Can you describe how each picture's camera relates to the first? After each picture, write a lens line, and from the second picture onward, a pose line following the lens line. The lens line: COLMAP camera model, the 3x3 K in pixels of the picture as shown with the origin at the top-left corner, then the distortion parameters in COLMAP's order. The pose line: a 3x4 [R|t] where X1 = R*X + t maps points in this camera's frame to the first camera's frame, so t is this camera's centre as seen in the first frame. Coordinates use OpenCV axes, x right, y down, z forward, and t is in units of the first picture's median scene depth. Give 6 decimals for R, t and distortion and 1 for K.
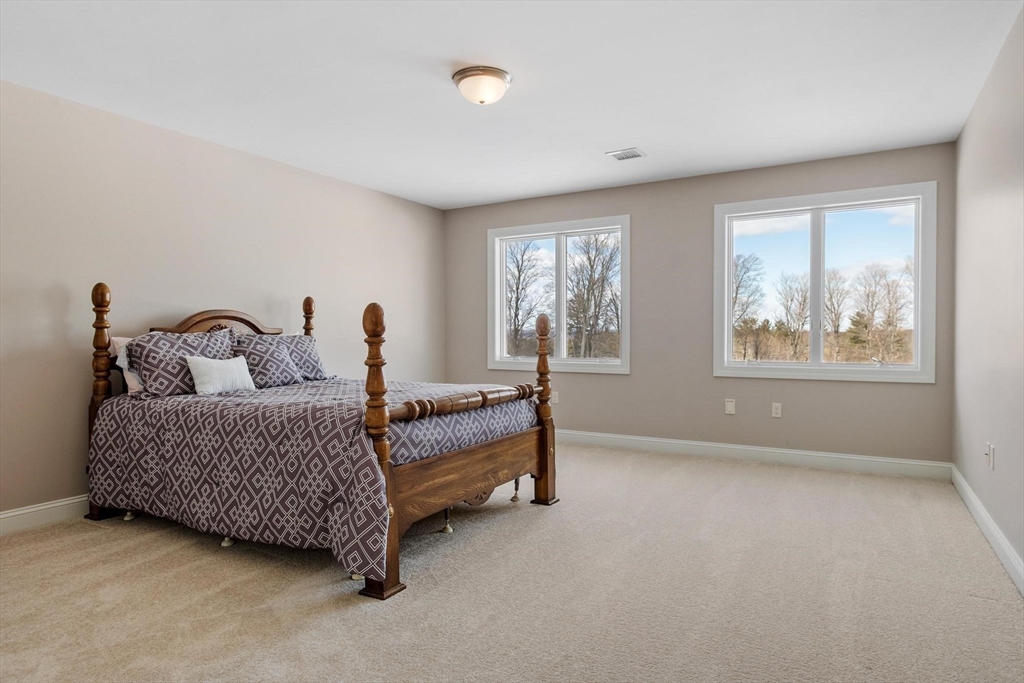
lens RADIAL K [[600.4, 0, 516.4], [0, 600.4, 334.7], [0, 0, 1]] dist [-0.008238, 0.000447]
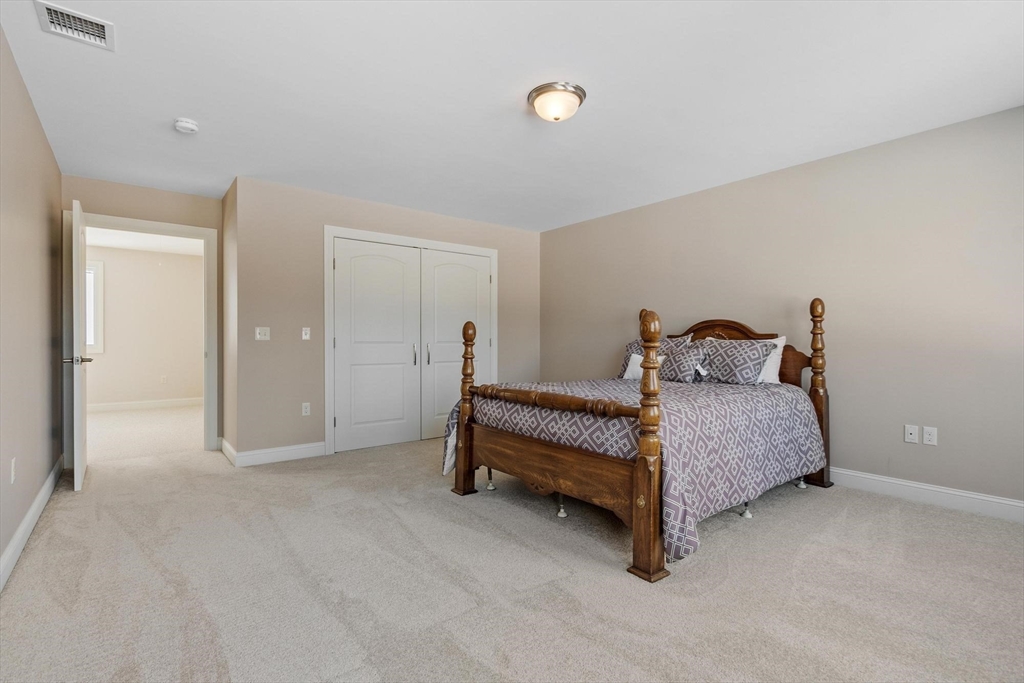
lens RADIAL K [[489.7, 0, 518.0], [0, 489.7, 340.9], [0, 0, 1]] dist [0.005347, -0.003689]
pose [[-0.359703, 0.004328, -0.933057, 0.573499], [-0.000076, 0.999989, 0.004667, -0.001984], [0.933067, 0.001750, -0.359699, 0.934554]]
